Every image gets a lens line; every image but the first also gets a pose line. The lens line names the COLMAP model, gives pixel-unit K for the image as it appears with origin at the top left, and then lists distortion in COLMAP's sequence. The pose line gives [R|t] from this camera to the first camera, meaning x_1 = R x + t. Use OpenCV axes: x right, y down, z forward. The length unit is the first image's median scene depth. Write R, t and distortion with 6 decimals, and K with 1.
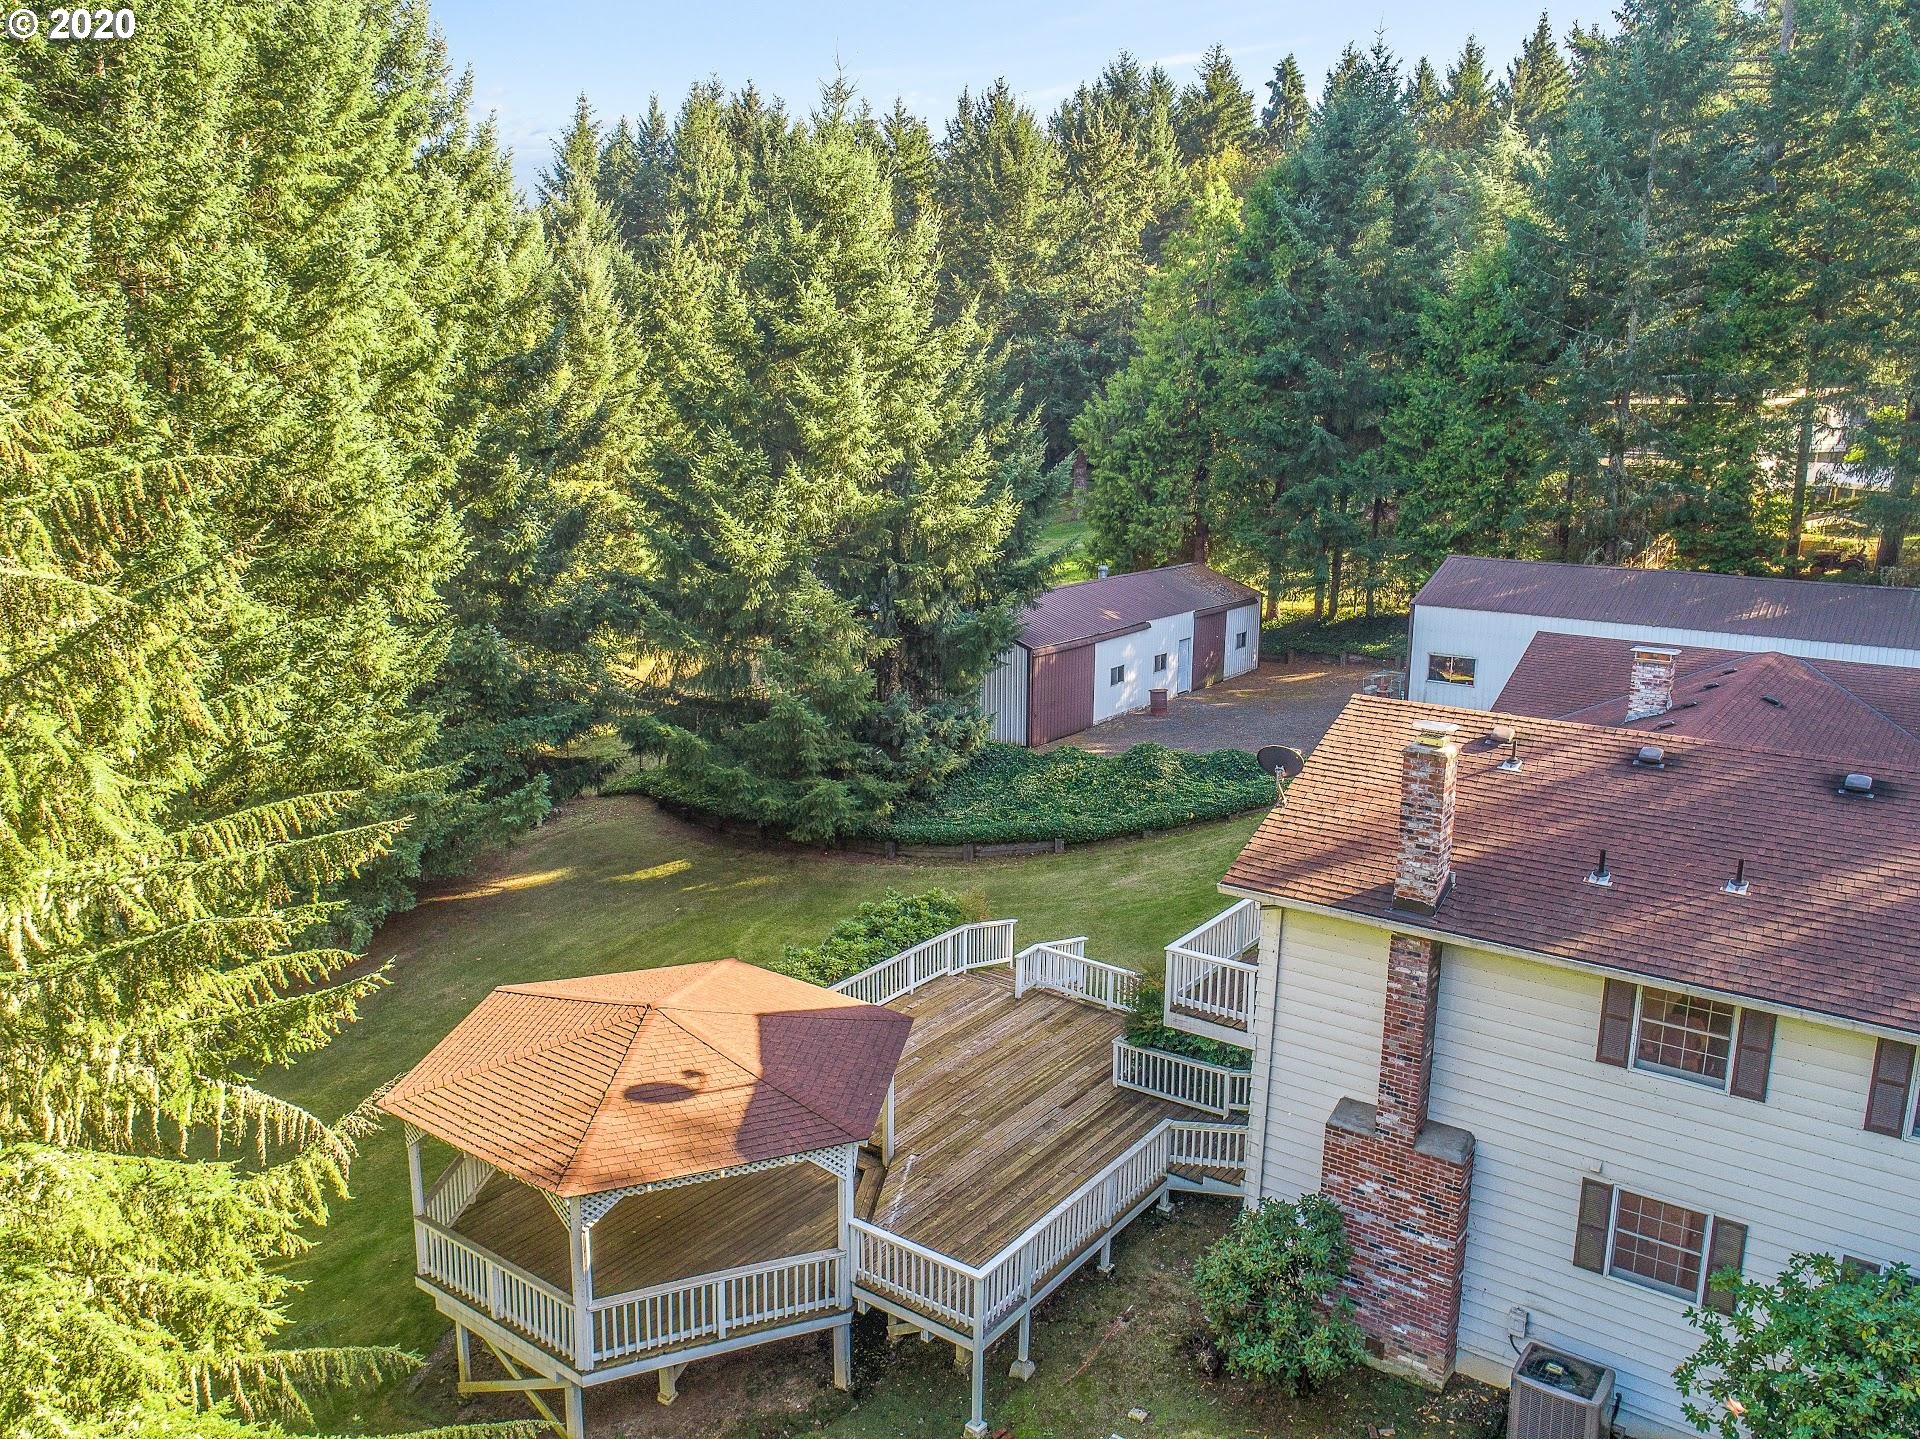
lens RADIAL K [[1458.9, 0, 953.3], [0, 1458.9, 718.0], [0, 0, 1]] dist [-0.004377, 0.000236]
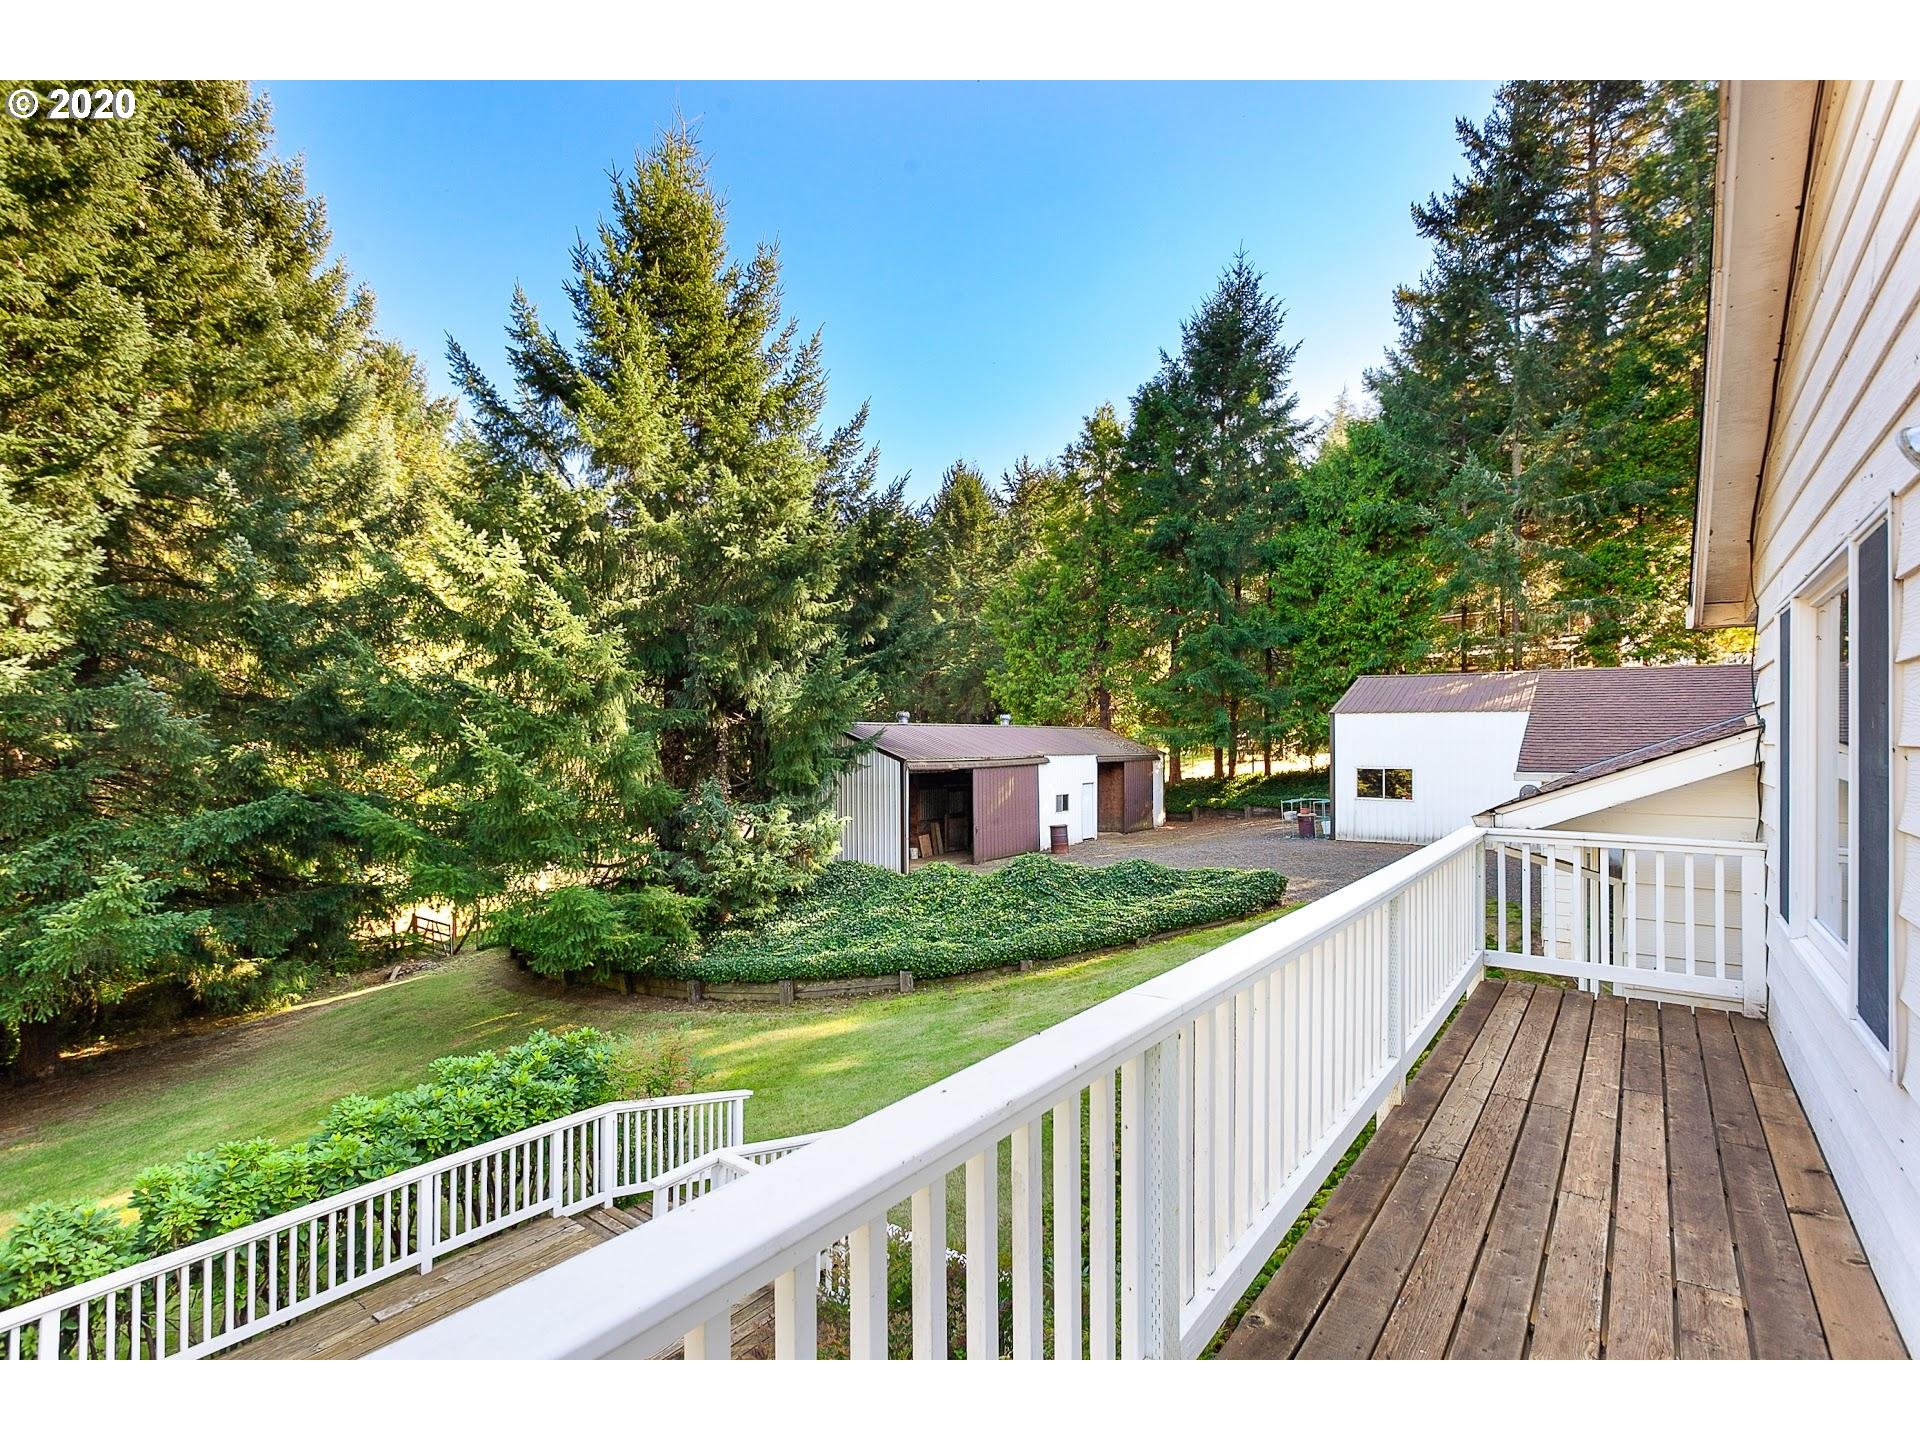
lens RADIAL K [[929.9, 0, 968.9], [0, 929.9, 726.6], [0, 0, 1]] dist [-0.017219, 0.005058]
pose [[0.999979, -0.003725, 0.005288, 0.098830], [0.004840, 0.973258, -0.229663, 0.068007], [-0.004292, 0.229684, 0.973256, 0.501506]]
